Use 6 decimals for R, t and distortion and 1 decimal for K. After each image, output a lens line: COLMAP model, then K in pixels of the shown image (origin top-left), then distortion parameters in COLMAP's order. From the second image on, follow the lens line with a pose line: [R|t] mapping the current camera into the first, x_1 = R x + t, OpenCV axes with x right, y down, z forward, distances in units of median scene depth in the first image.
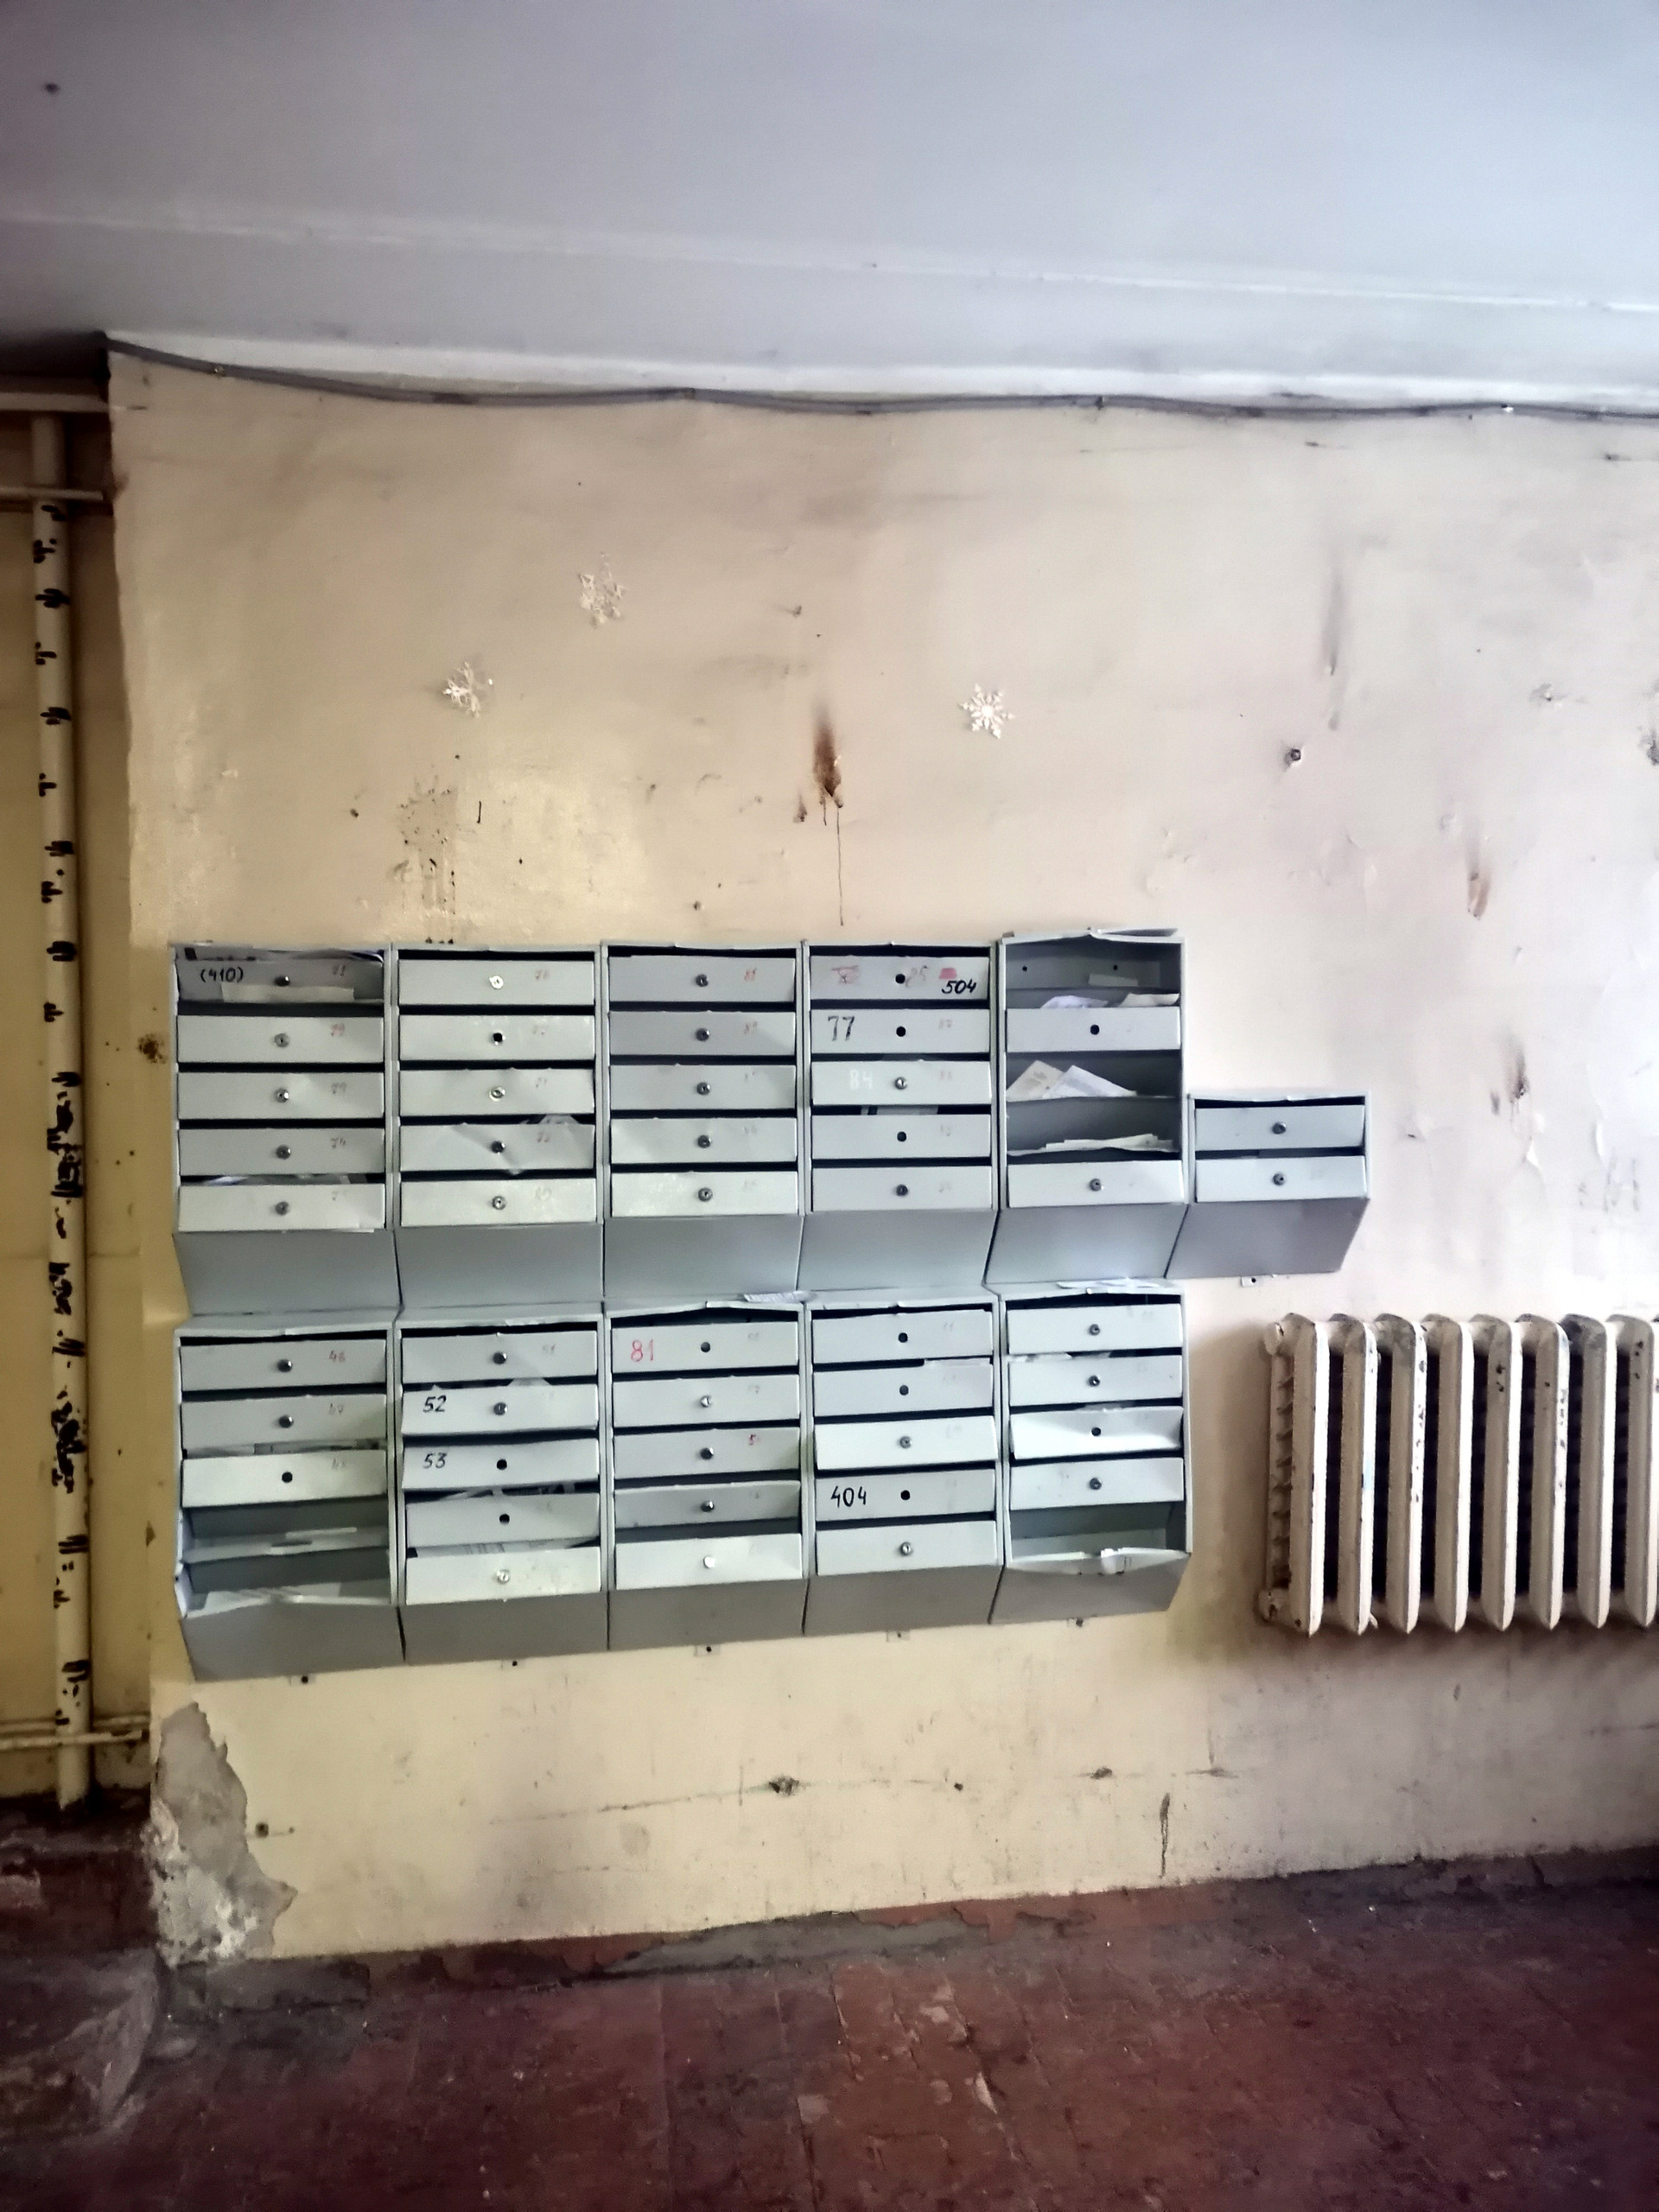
lens RADIAL K [[1642.6, 0, 835.2], [0, 1642.6, 1107.6], [0, 0, 1]] dist [0.096552, -0.116210]
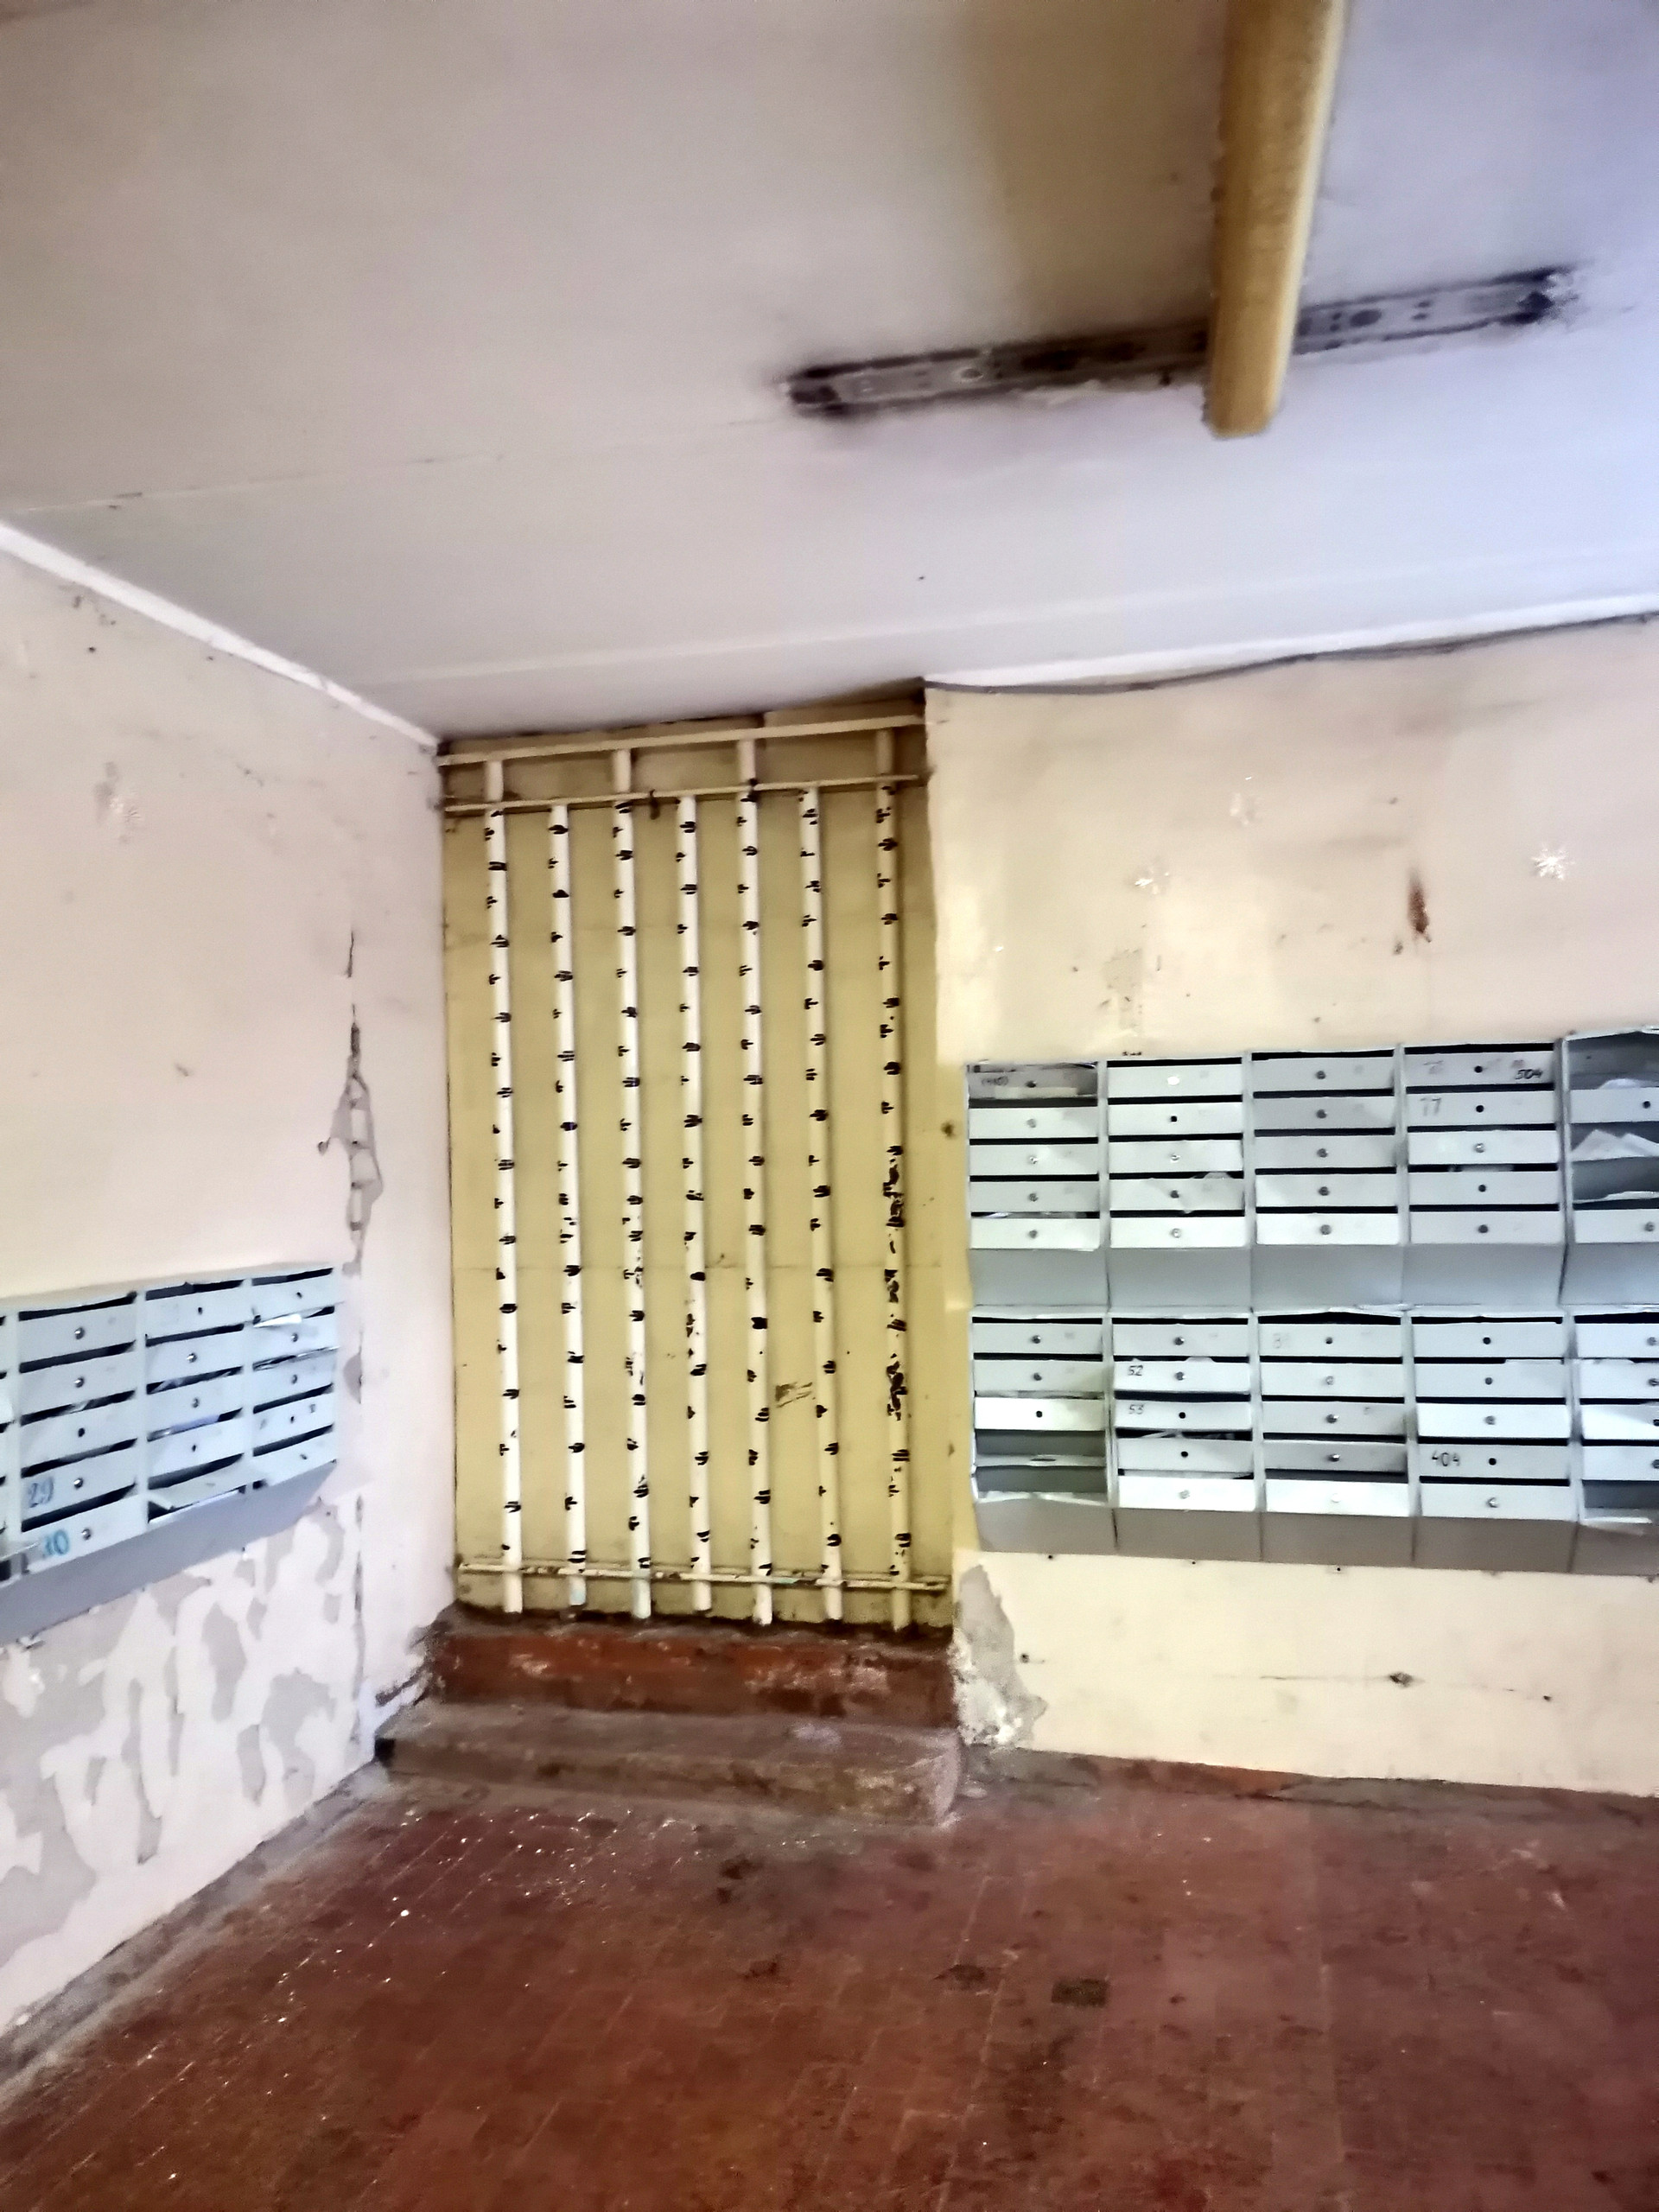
lens RADIAL K [[1642.6, 0, 835.2], [0, 1642.6, 1107.6], [0, 0, 1]] dist [0.096552, -0.116210]
pose [[0.927810, -0.019245, -0.372557, 0.057658], [0.003236, 0.999046, -0.043549, 0.009549], [0.373040, 0.039200, 0.926987, -0.441835]]
